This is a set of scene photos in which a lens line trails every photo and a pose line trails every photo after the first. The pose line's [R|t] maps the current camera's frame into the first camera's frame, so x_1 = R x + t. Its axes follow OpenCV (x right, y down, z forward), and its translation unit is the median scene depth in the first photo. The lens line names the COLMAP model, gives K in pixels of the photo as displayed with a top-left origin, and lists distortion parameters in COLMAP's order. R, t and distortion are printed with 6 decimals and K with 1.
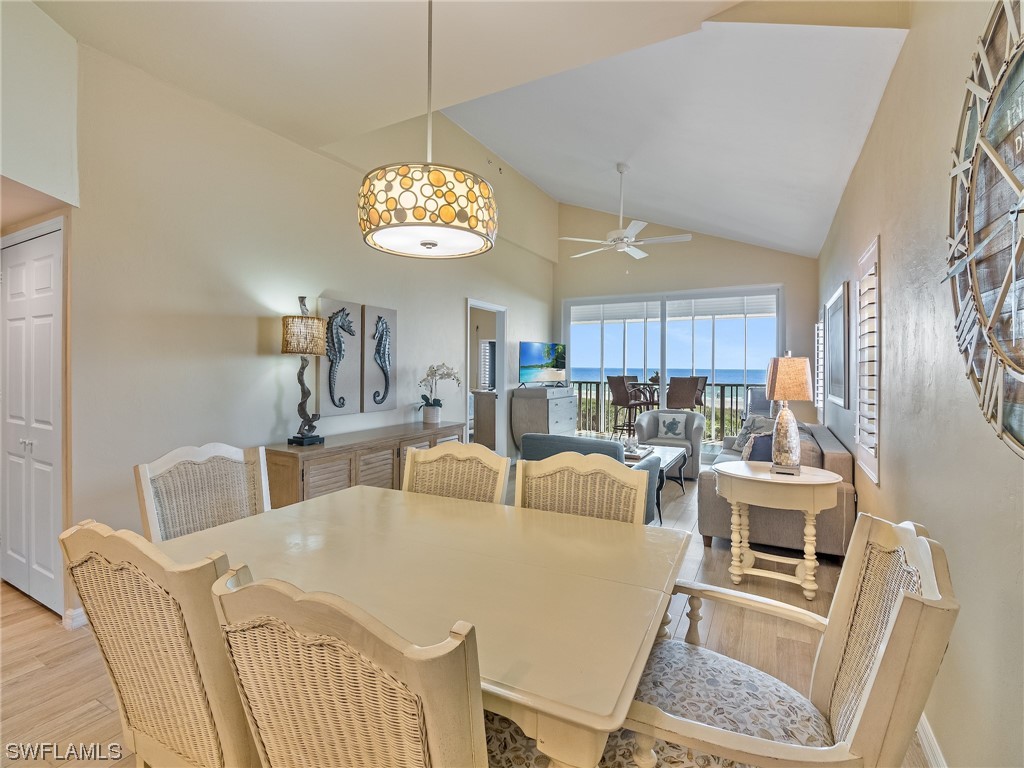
lens RADIAL K [[487.5, 0, 516.6], [0, 487.5, 371.0], [0, 0, 1]] dist [-0.011090, -0.006726]
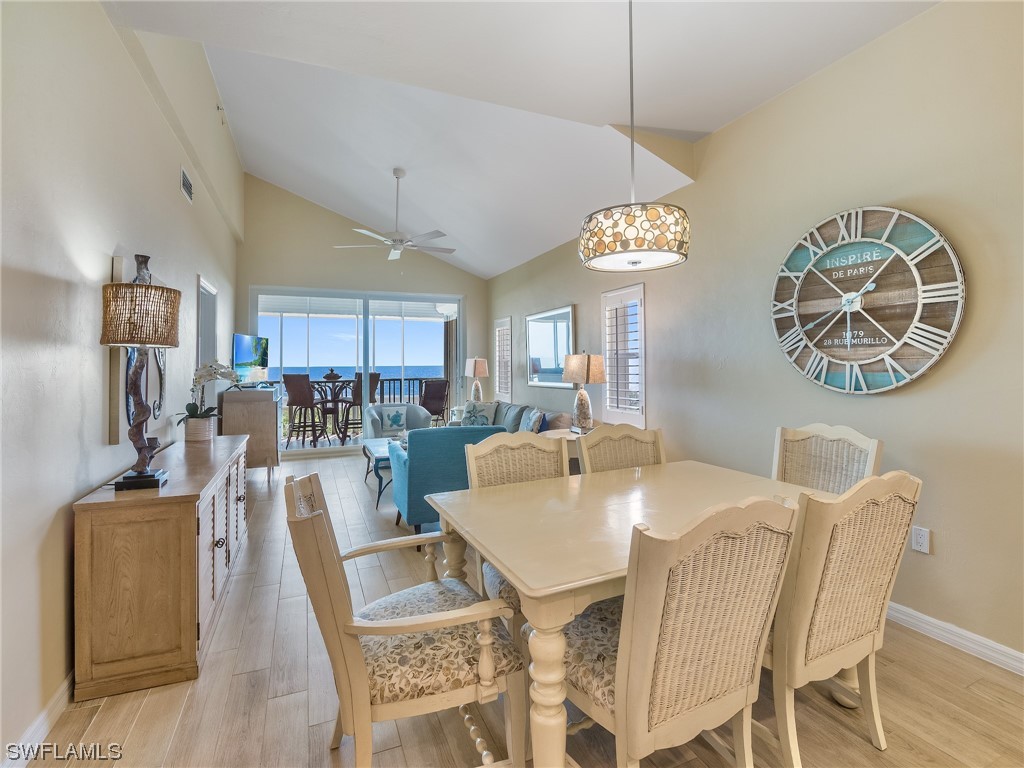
lens RADIAL K [[487.5, 0, 515.4], [0, 487.5, 354.5], [0, 0, 1]] dist [-0.011090, -0.006726]
pose [[0.628675, 0.005814, 0.777646, -0.301862], [0.016866, 0.999635, -0.021108, -0.000352], [-0.777485, 0.026386, 0.628348, 0.106366]]
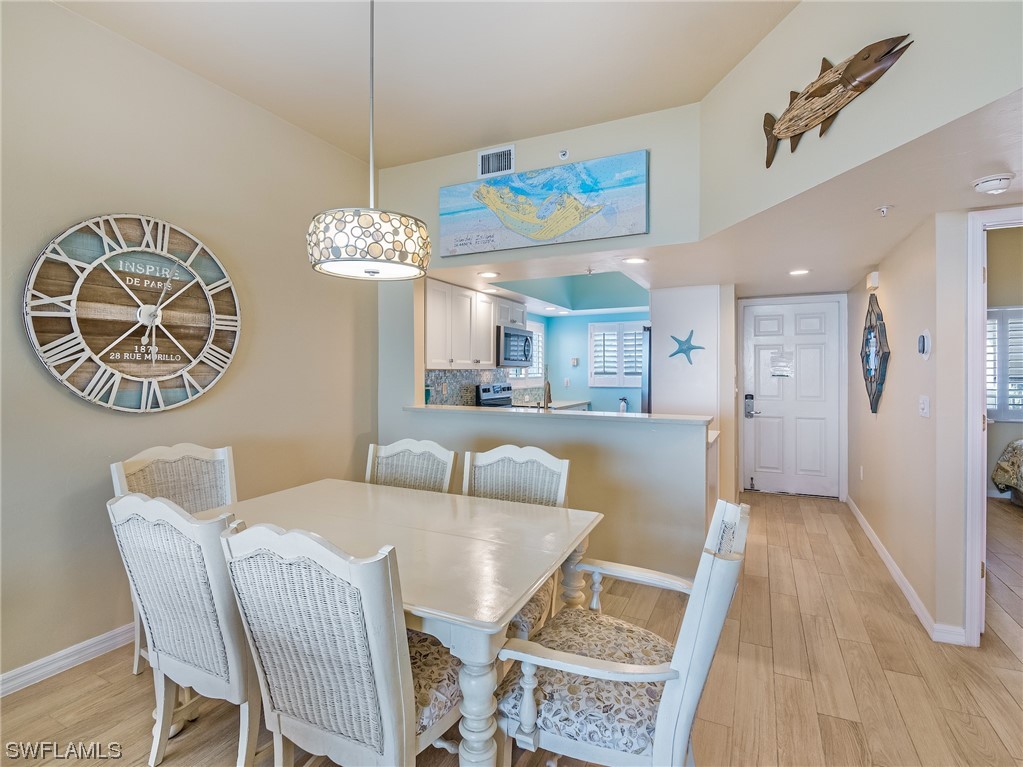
lens RADIAL K [[487.0, 0, 507.5], [0, 487.0, 374.2], [0, 0, 1]] dist [-0.011090, -0.006726]
pose [[-0.999857, -0.005187, -0.016091, -0.107810], [-0.005485, 0.999813, 0.018534, -0.008945], [0.015991, 0.018620, -0.999699, 0.489895]]
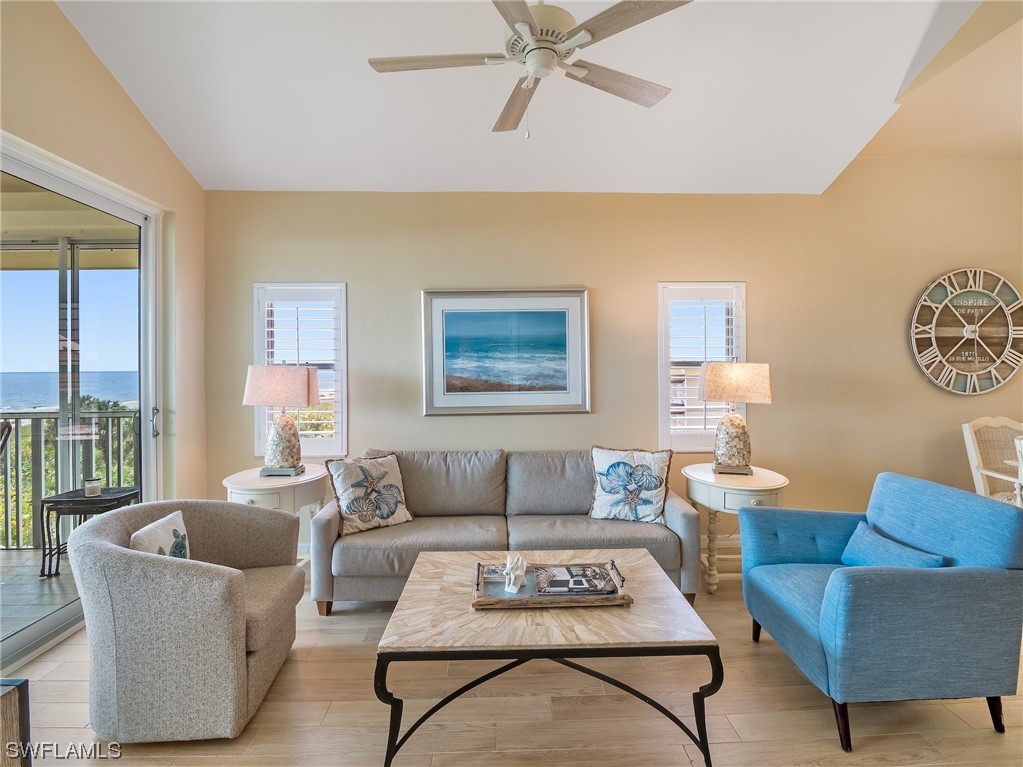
lens RADIAL K [[487.0, 0, 510.2], [0, 487.0, 368.2], [0, 0, 1]] dist [-0.011090, -0.006726]
pose [[-0.489752, 0.001266, 0.871861, -0.067019], [0.011972, 0.999914, 0.005273, -0.012124], [-0.871780, 0.013020, -0.489725, 0.837838]]
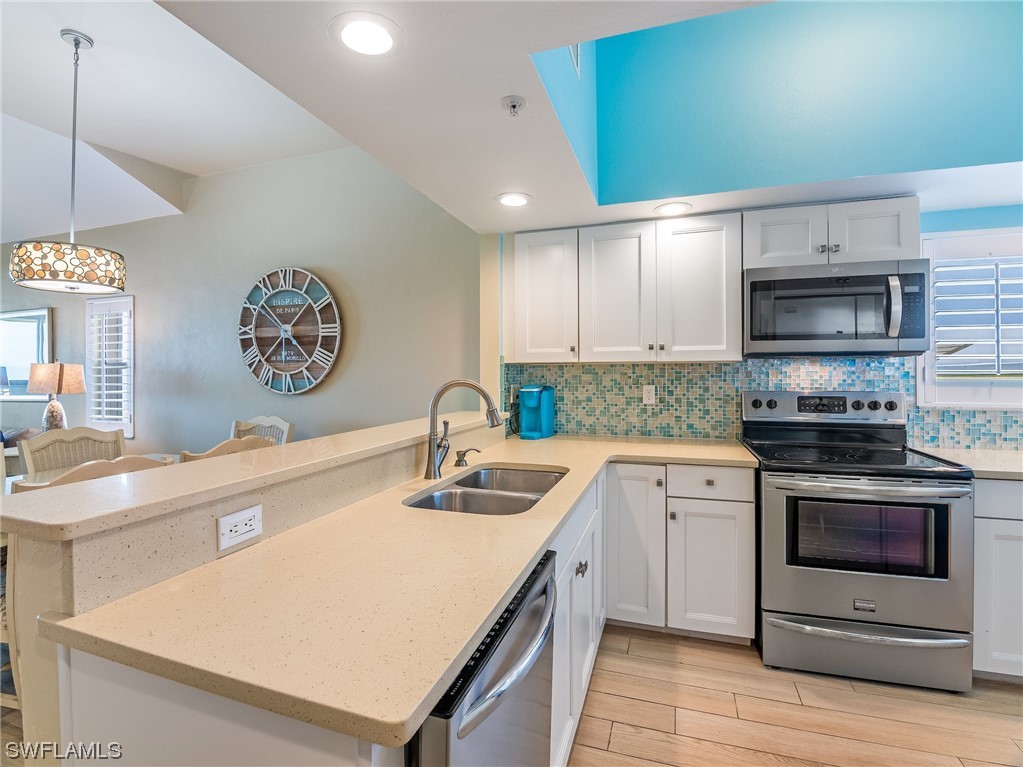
lens RADIAL K [[487.0, 0, 522.1], [0, 487.0, 373.4], [0, 0, 1]] dist [-0.011090, -0.006726]
pose [[-0.164914, -0.003430, 0.986302, -0.424540], [0.011448, 0.999920, 0.005392, 0.003056], [-0.986241, 0.012181, -0.164862, -0.028734]]
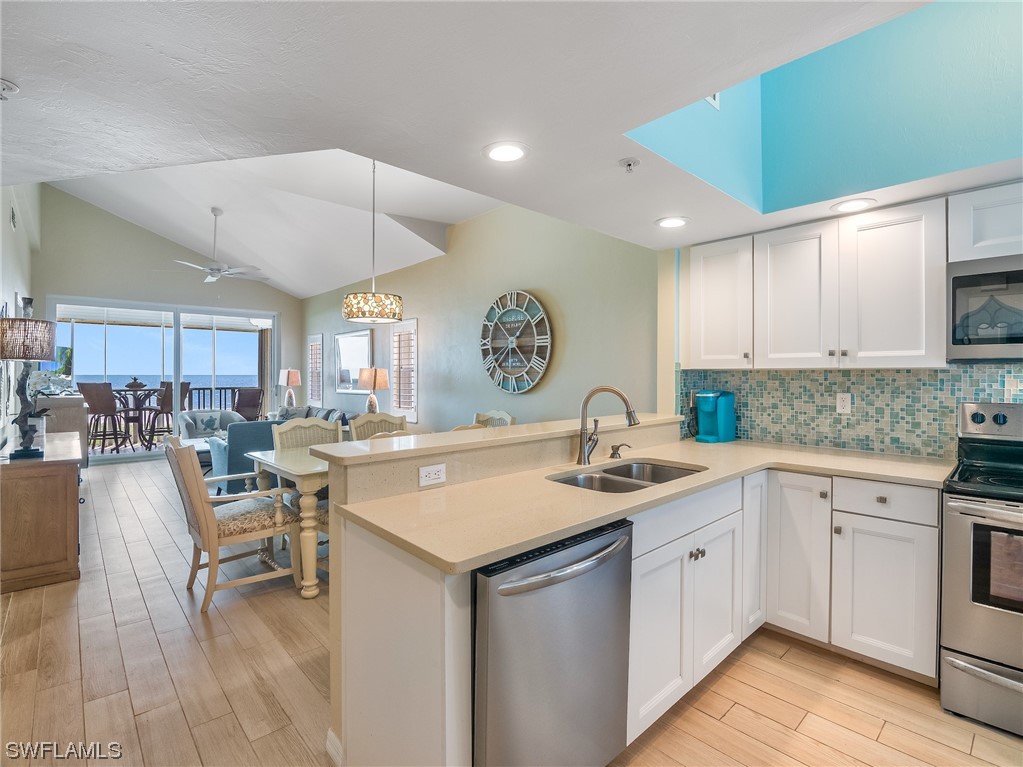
lens RADIAL K [[487.0, 0, 519.5], [0, 487.0, 376.4], [0, 0, 1]] dist [-0.011090, -0.006726]
pose [[0.325958, -0.007679, 0.945353, -0.479014], [0.007461, 0.999957, 0.005550, -0.000702], [-0.945355, 0.005244, 0.326001, -0.086645]]
